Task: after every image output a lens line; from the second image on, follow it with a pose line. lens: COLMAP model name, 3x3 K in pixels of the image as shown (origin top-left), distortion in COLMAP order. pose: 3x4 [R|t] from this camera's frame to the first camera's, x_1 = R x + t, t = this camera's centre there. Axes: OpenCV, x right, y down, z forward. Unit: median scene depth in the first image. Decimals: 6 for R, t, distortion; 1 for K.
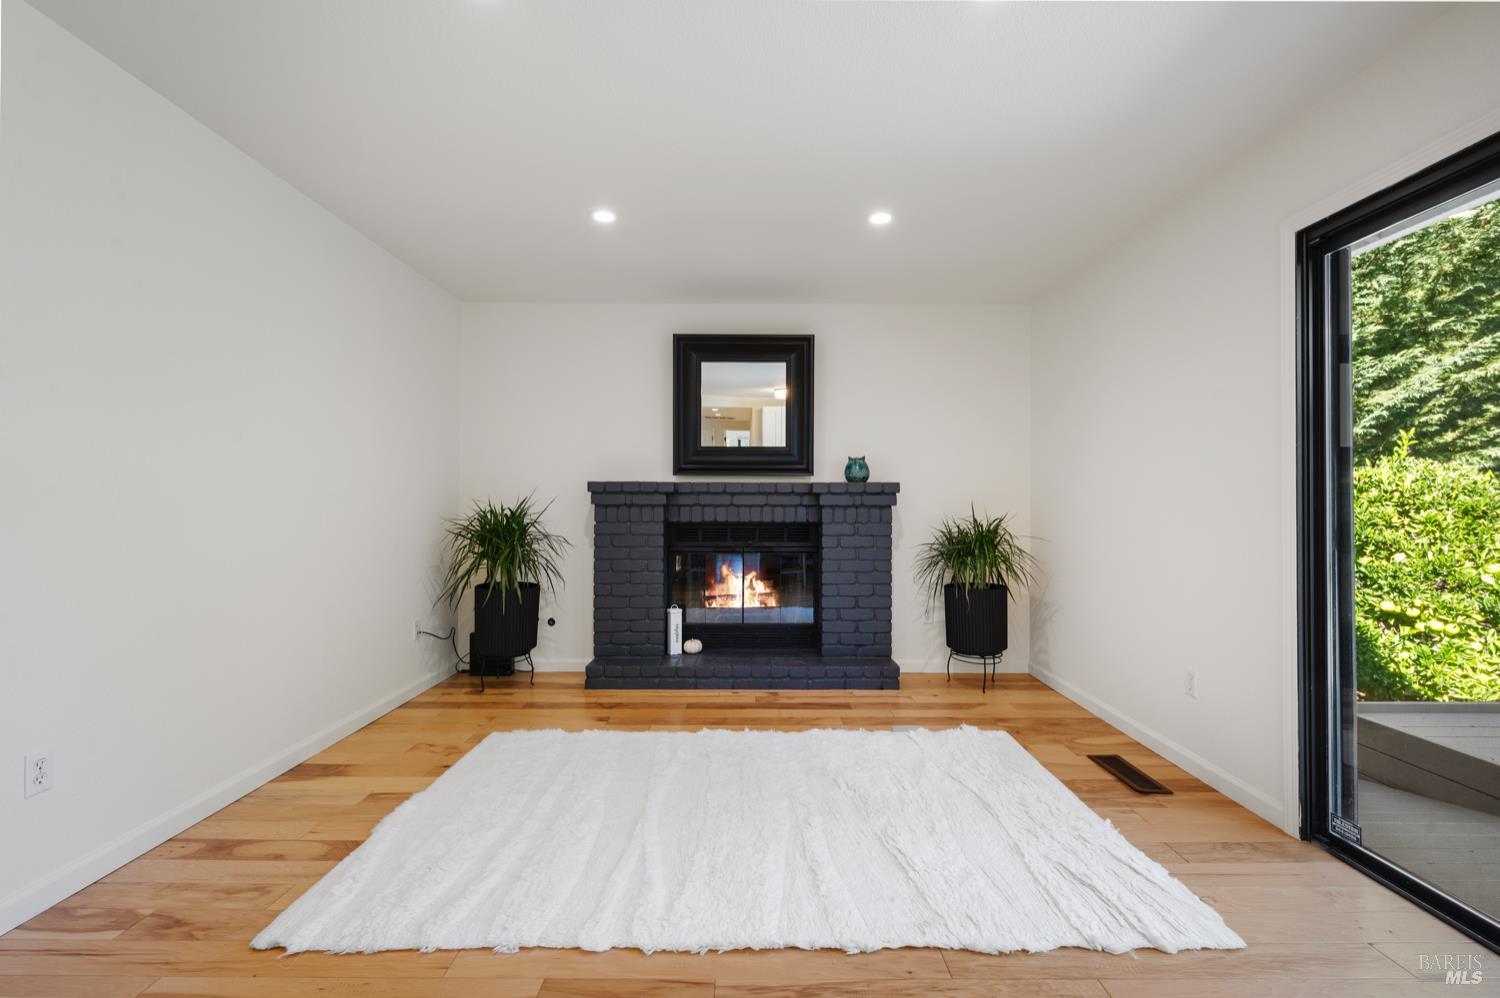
lens RADIAL K [[661.0, 0, 750.6], [0, 661.0, 494.5], [0, 0, 1]] dist [0.003046, -0.000464]
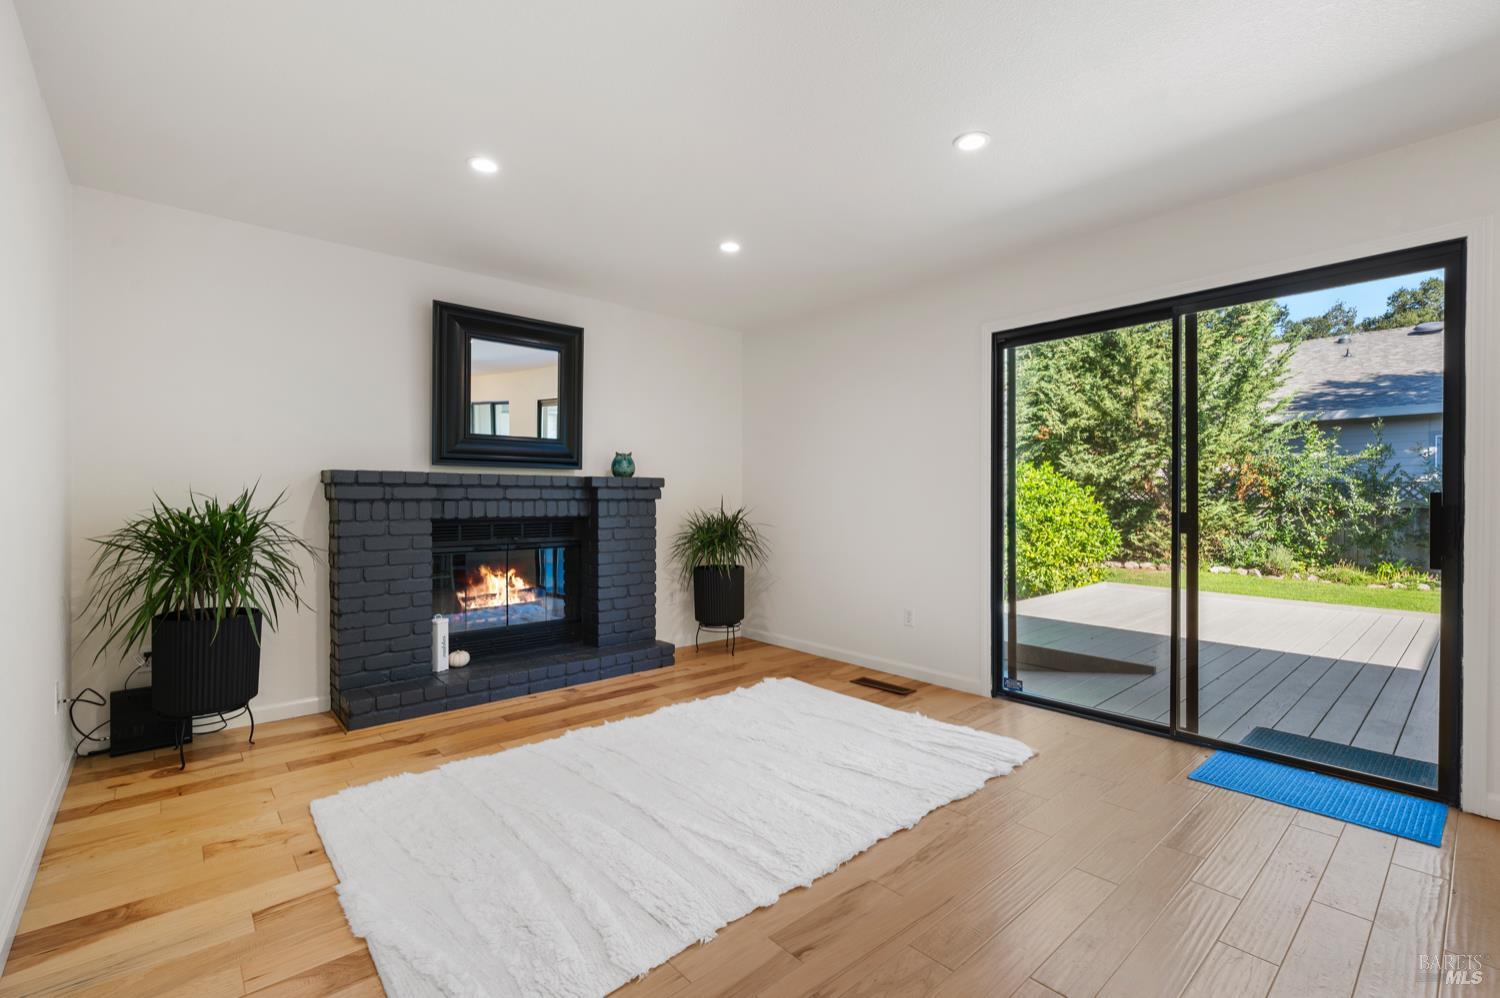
lens RADIAL K [[661.0, 0, 752.6], [0, 661.0, 501.8], [0, 0, 1]] dist [0.003046, -0.000464]
pose [[0.751294, -0.006462, 0.659936, -0.394598], [-0.007888, 0.999793, 0.018769, -0.000455], [-0.659921, -0.019306, 0.751087, 0.082592]]
